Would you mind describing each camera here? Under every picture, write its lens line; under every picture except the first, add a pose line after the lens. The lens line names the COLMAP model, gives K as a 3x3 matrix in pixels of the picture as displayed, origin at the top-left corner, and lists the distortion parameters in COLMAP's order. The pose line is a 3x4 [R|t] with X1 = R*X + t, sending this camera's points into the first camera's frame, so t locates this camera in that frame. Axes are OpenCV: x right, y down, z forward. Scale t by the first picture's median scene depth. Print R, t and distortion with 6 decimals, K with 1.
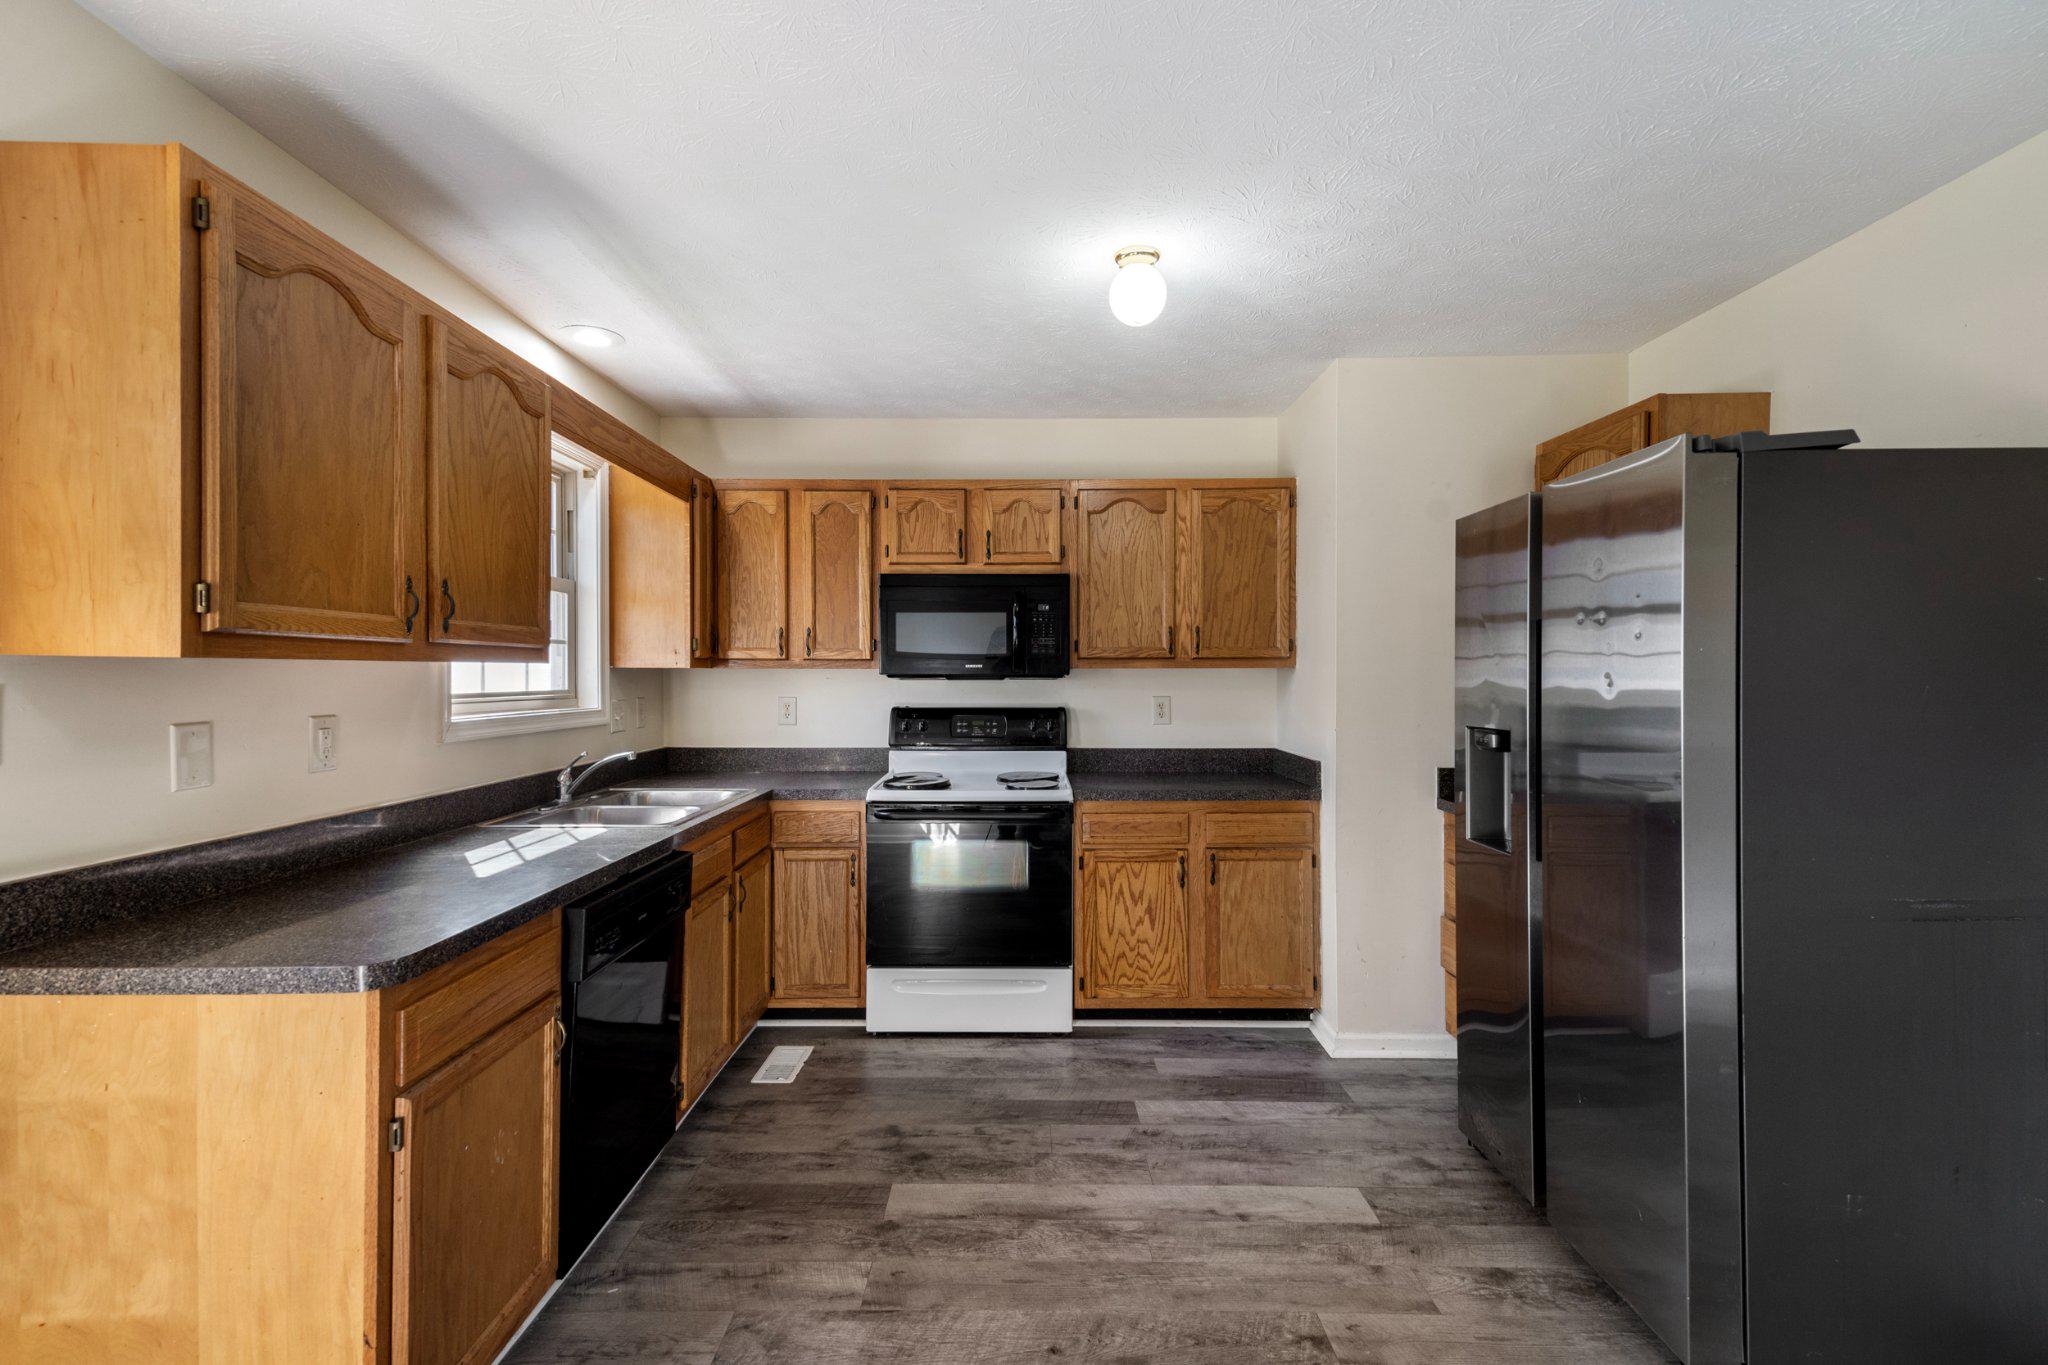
lens RADIAL K [[938.7, 0, 1045.0], [0, 938.7, 679.2], [0, 0, 1]] dist [0.039790, -0.000235]
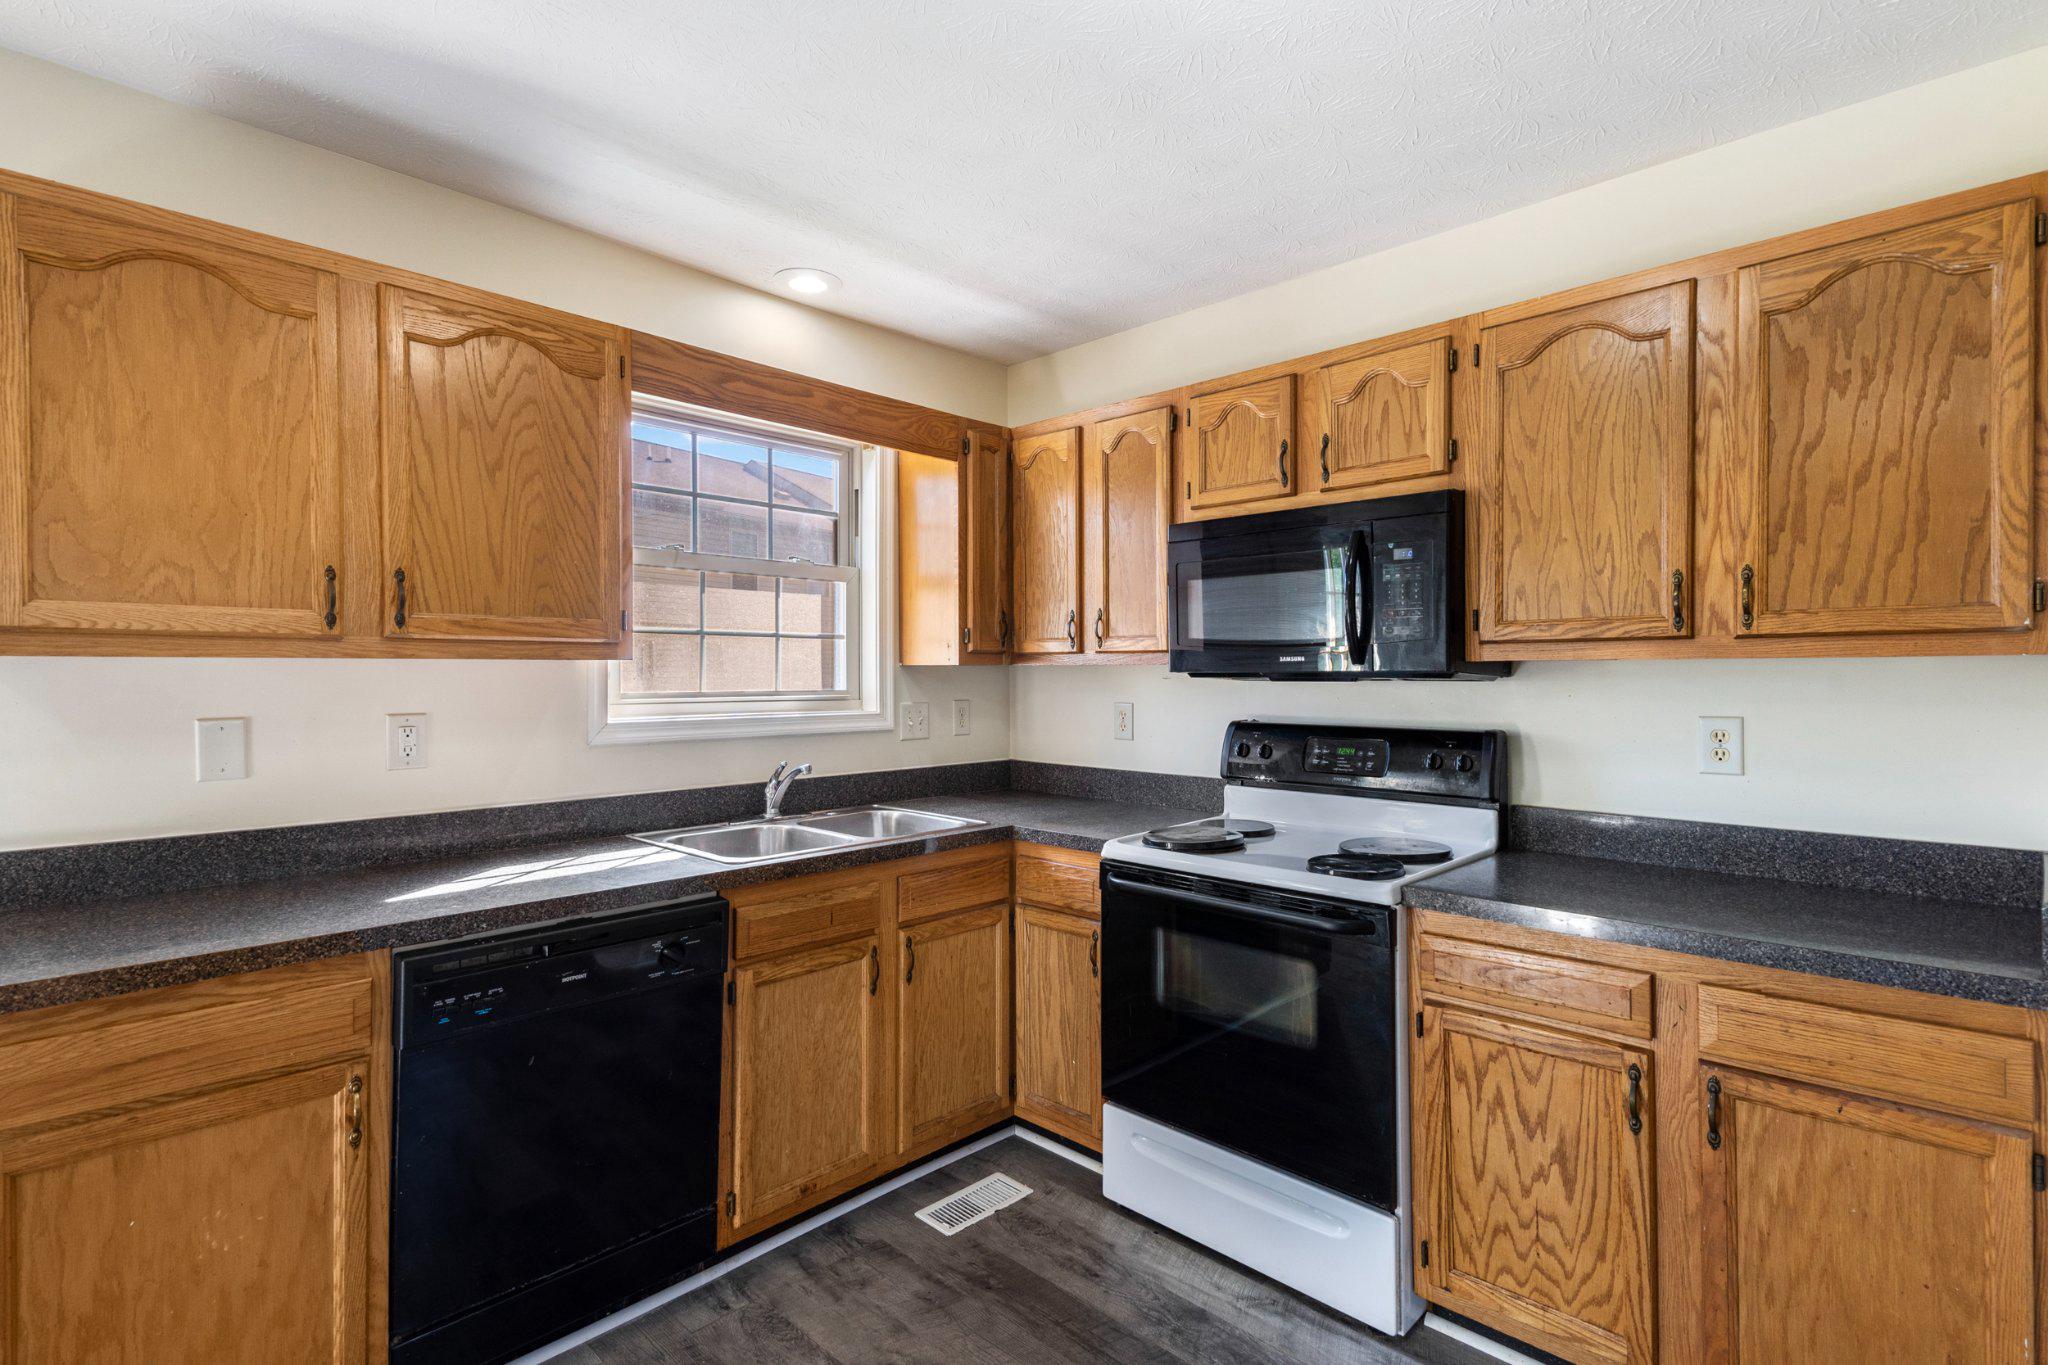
lens RADIAL K [[1028.9, 0, 1015.4], [0, 1028.9, 678.9], [0, 0, 1]] dist [0.053168, -0.023972]
pose [[0.709230, 0.003649, -0.704968, 0.291776], [-0.002928, 0.999993, 0.002231, -0.001828], [0.704971, 0.000482, 0.709236, 0.417445]]
